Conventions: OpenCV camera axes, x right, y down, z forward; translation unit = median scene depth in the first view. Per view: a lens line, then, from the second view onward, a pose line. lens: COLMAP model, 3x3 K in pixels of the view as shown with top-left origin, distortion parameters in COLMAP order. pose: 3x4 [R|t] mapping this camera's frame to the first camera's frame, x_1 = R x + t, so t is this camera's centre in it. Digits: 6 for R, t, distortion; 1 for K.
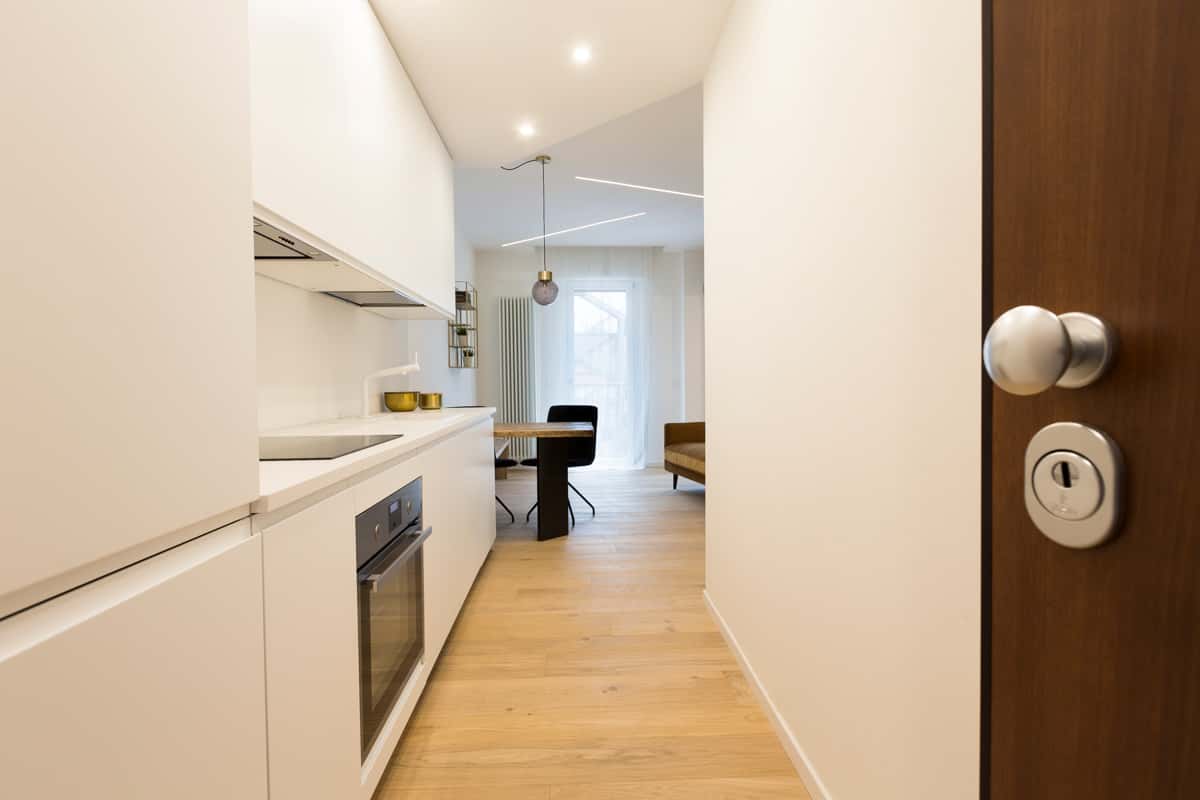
lens RADIAL K [[572.8, 0, 593.6], [0, 572.8, 388.9], [0, 0, 1]] dist [-0.003407, -0.000567]
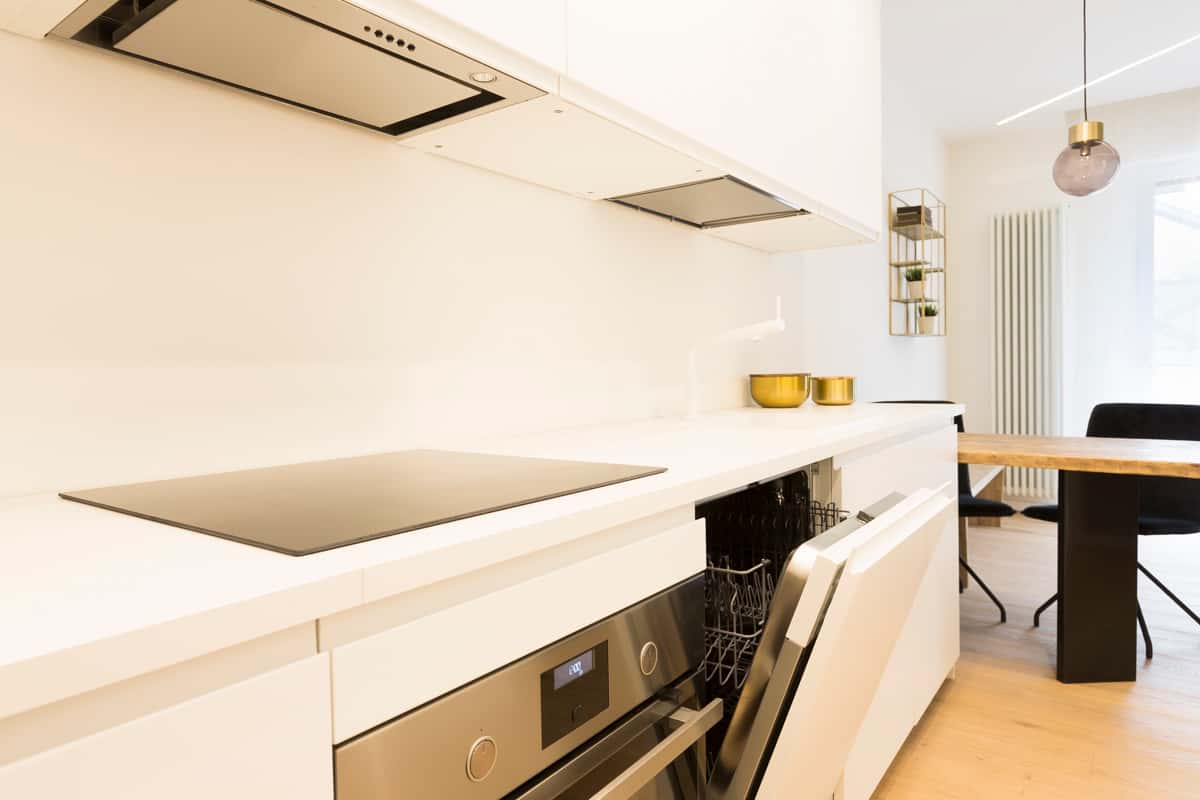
lens RADIAL K [[726.9, 0, 559.6], [0, 726.9, 390.2], [0, 0, 1]] dist [-0.000864, -0.005555]
pose [[0.756503, 0.016850, -0.653773, -0.017062], [-0.001889, 0.999720, 0.023580, 0.003970], [0.653988, -0.016603, 0.756323, 0.242983]]
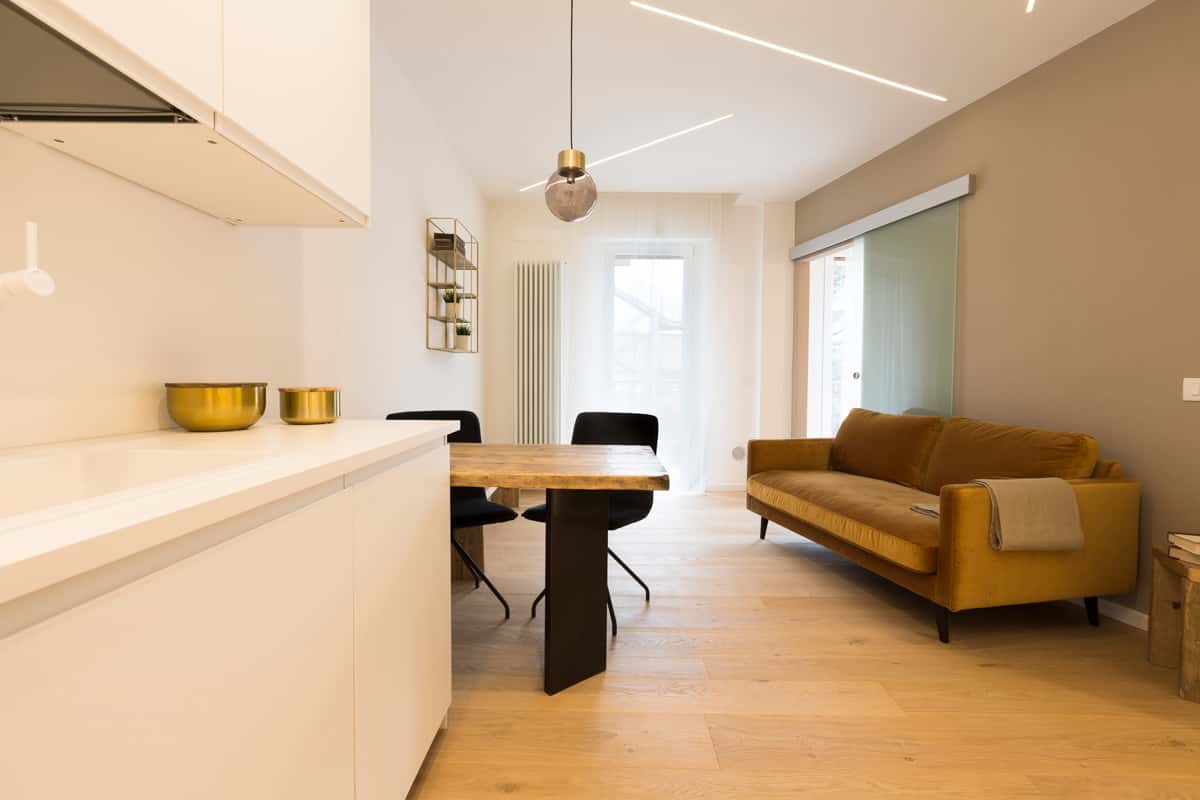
lens RADIAL K [[526.9, 0, 593.0], [0, 526.9, 393.0], [0, 0, 1]] dist [0.001302, -0.001516]
pose [[0.998139, 0.022280, -0.056772, -0.033490], [-0.021531, 0.999673, 0.013774, 0.000860], [0.057060, -0.012526, 0.998292, 0.518859]]
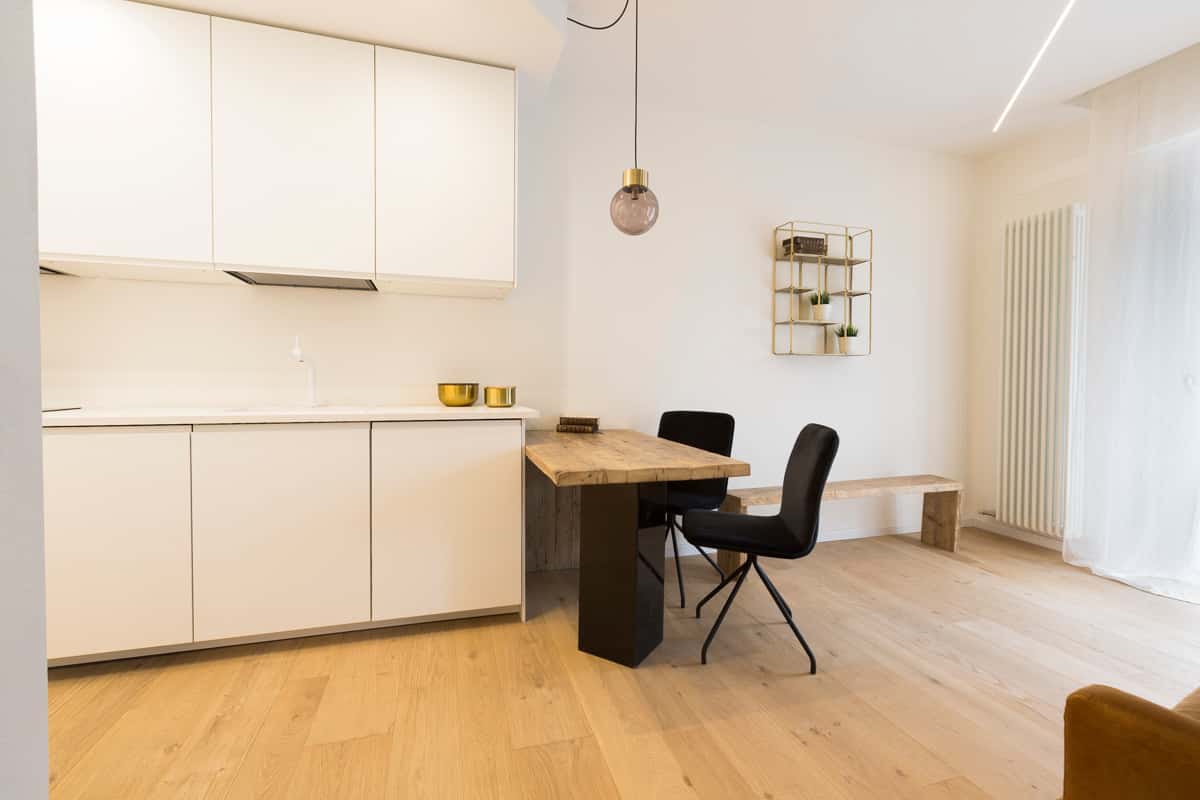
lens RADIAL K [[526.9, 0, 603.7], [0, 526.9, 394.3], [0, 0, 1]] dist [0.001302, -0.001516]
pose [[0.256058, 0.041187, -0.965784, 0.389329], [-0.025730, 0.999028, 0.035783, -0.009923], [0.966319, 0.015687, 0.256869, 0.824958]]
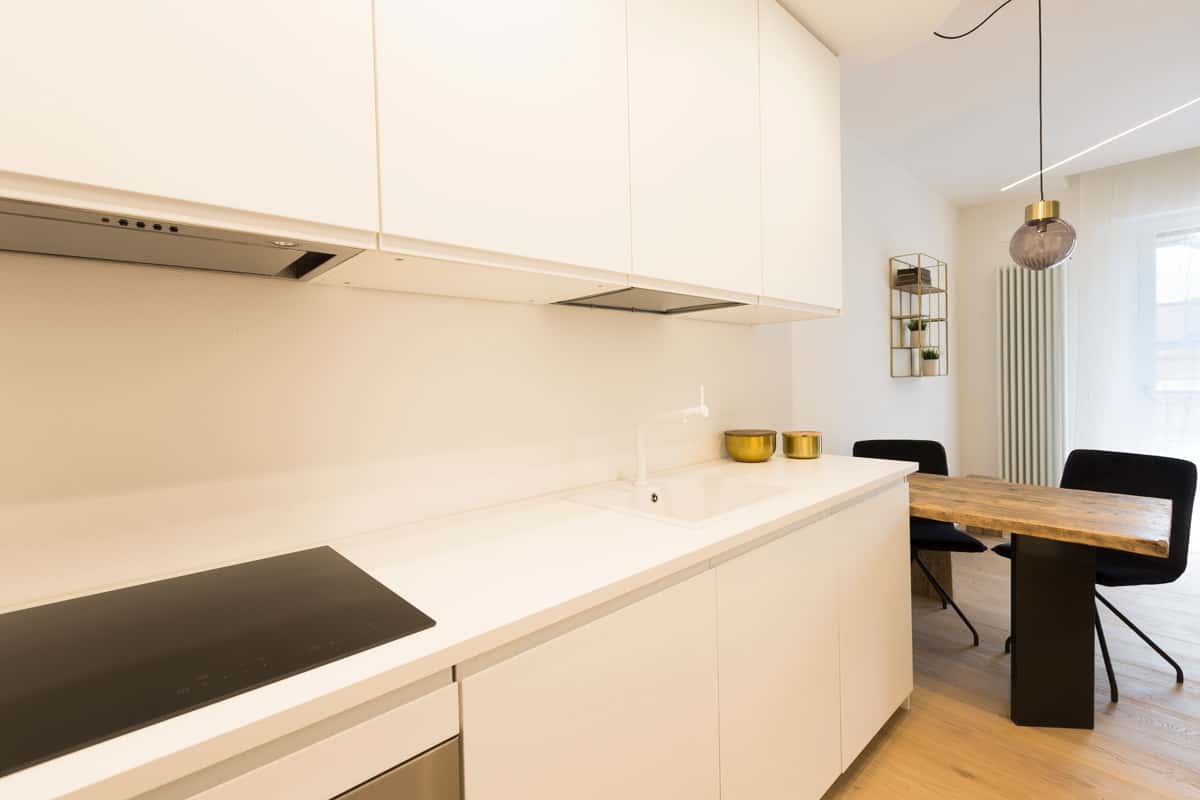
lens RADIAL K [[526.9, 0, 602.9], [0, 526.9, 393.7], [0, 0, 1]] dist [0.001302, -0.001516]
pose [[0.646121, 0.016569, -0.763055, 0.023727], [0.005153, 0.999647, 0.026070, -0.047036], [0.763218, -0.020776, 0.645807, 0.380489]]
